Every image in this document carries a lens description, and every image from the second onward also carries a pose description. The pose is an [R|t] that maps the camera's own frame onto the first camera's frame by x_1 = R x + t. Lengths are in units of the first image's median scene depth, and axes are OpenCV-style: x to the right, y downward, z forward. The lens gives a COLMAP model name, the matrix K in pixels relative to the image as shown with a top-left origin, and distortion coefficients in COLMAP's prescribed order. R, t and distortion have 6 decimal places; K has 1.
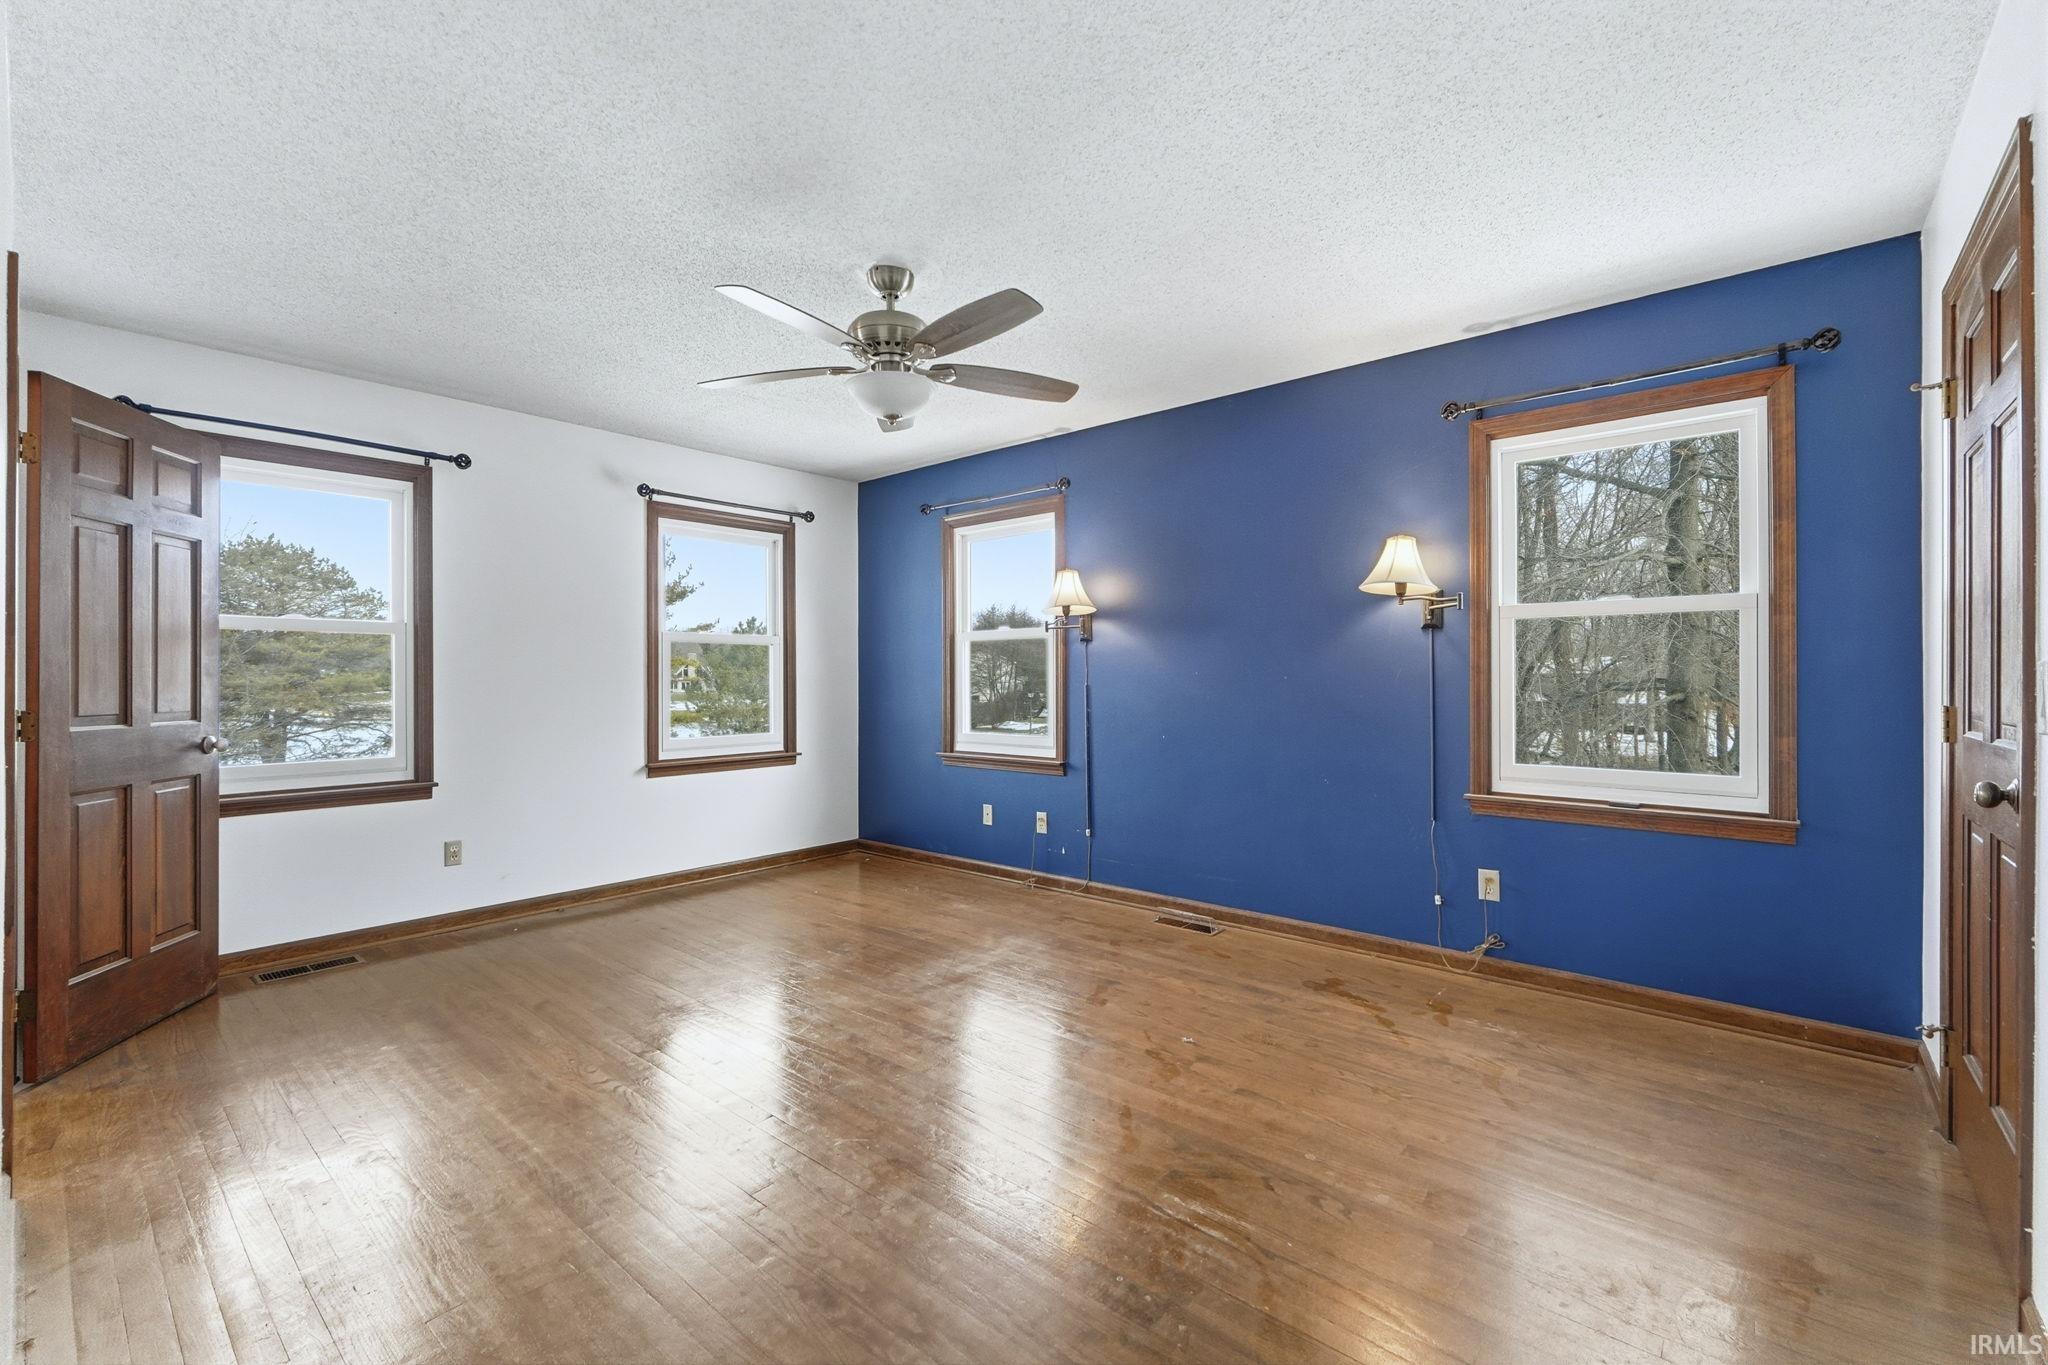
lens RADIAL K [[858.6, 0, 1019.7], [0, 858.6, 678.0], [0, 0, 1]] dist [0.001182, -0.000020]
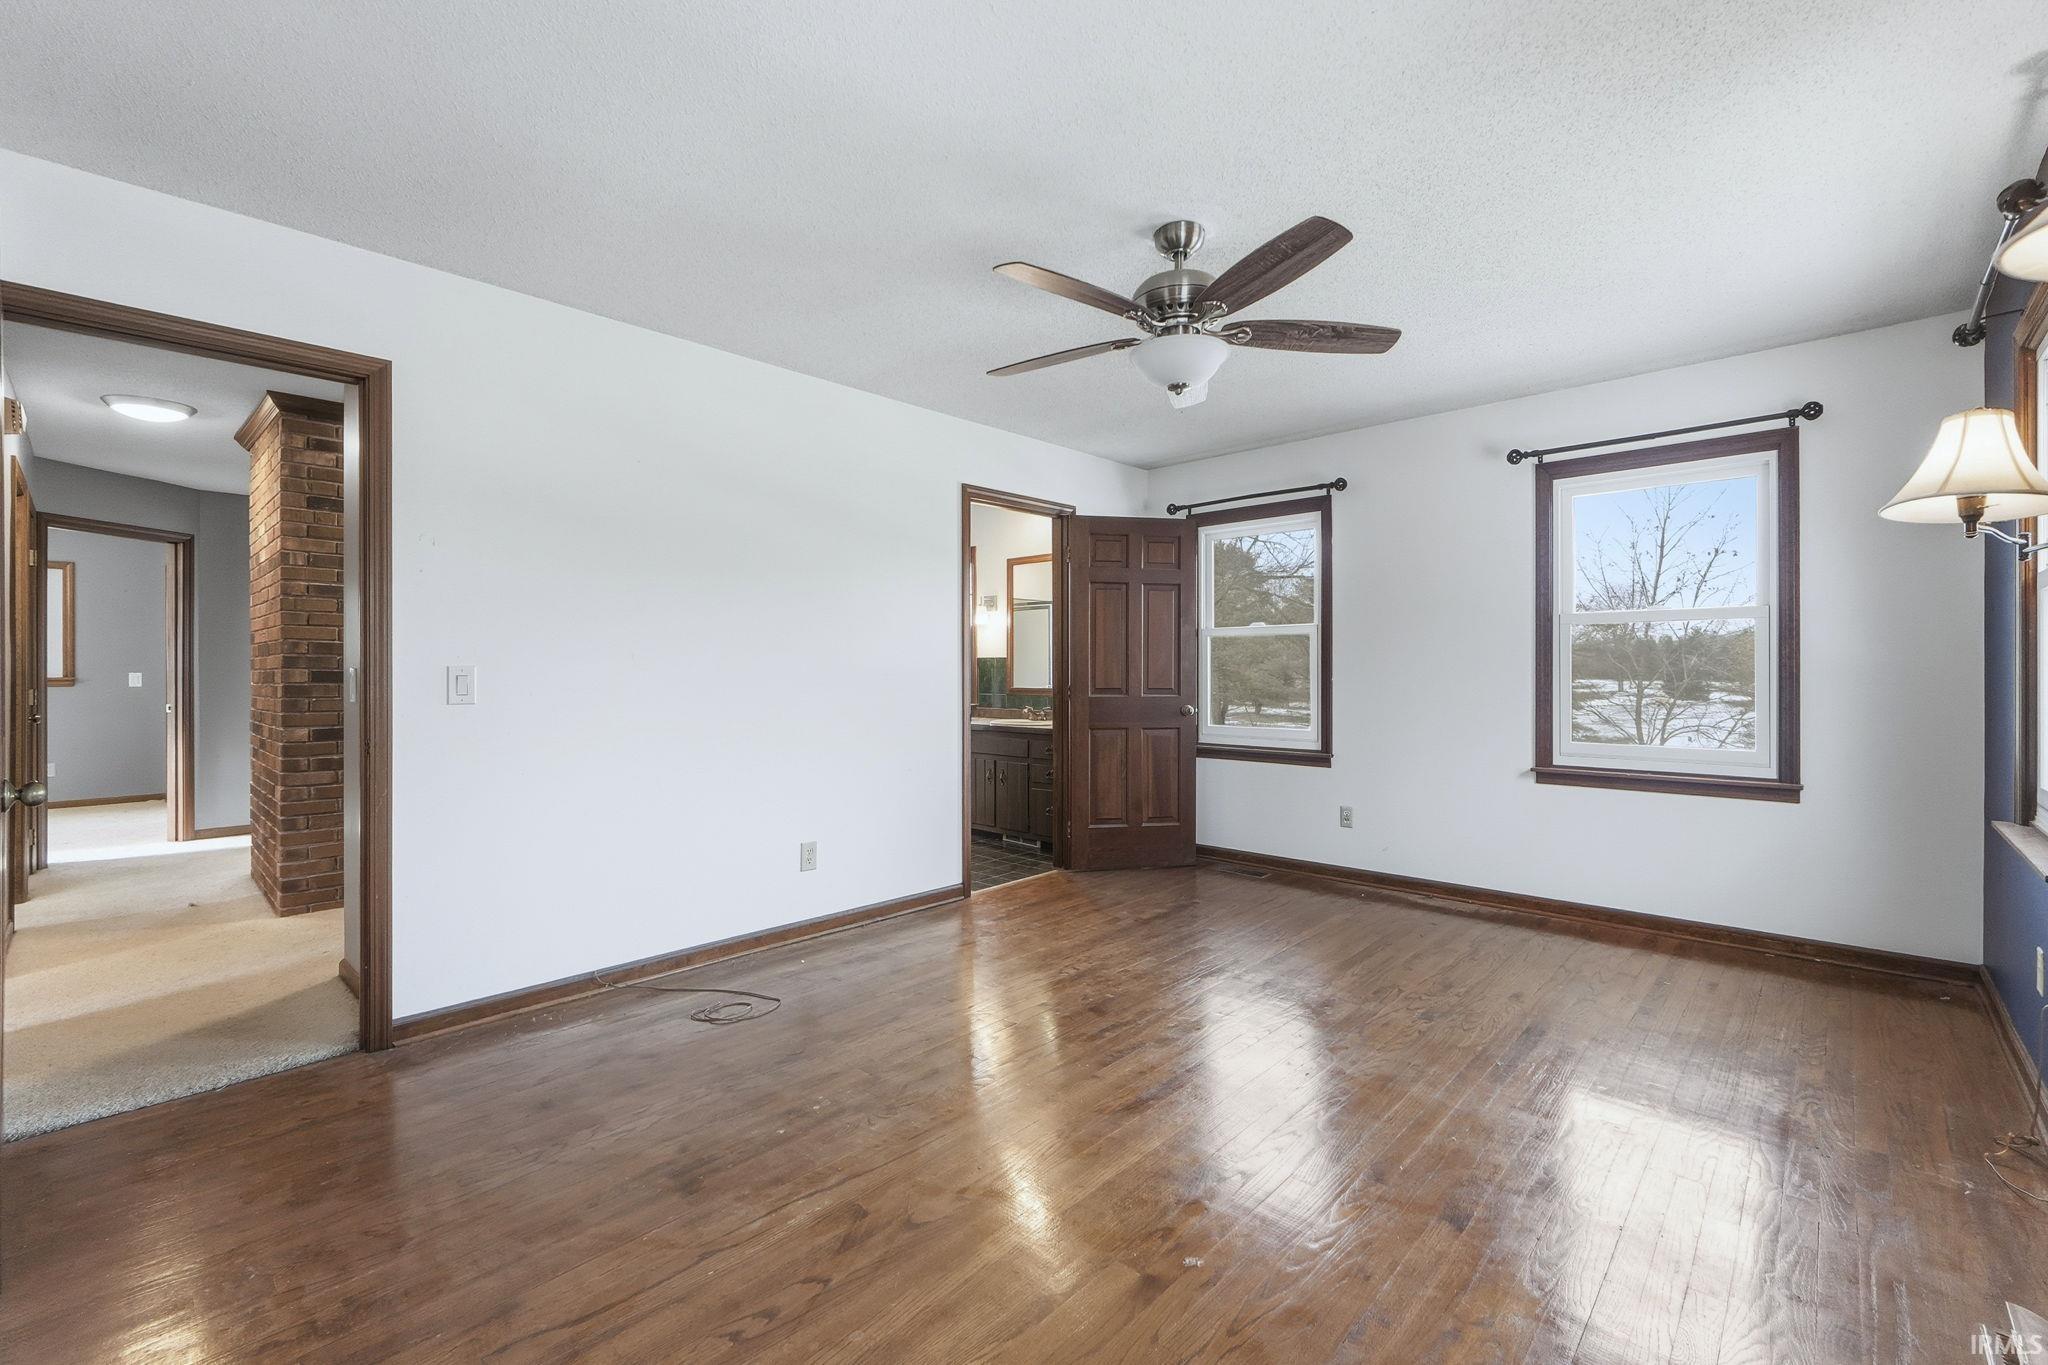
lens RADIAL K [[858.6, 0, 1021.3], [0, 858.6, 675.6], [0, 0, 1]] dist [0.001182, -0.000020]
pose [[-0.032852, 0.010270, -0.999407, 0.517565], [0.002078, 0.999946, 0.010208, -0.003332], [0.999458, -0.001742, -0.032871, 0.571330]]
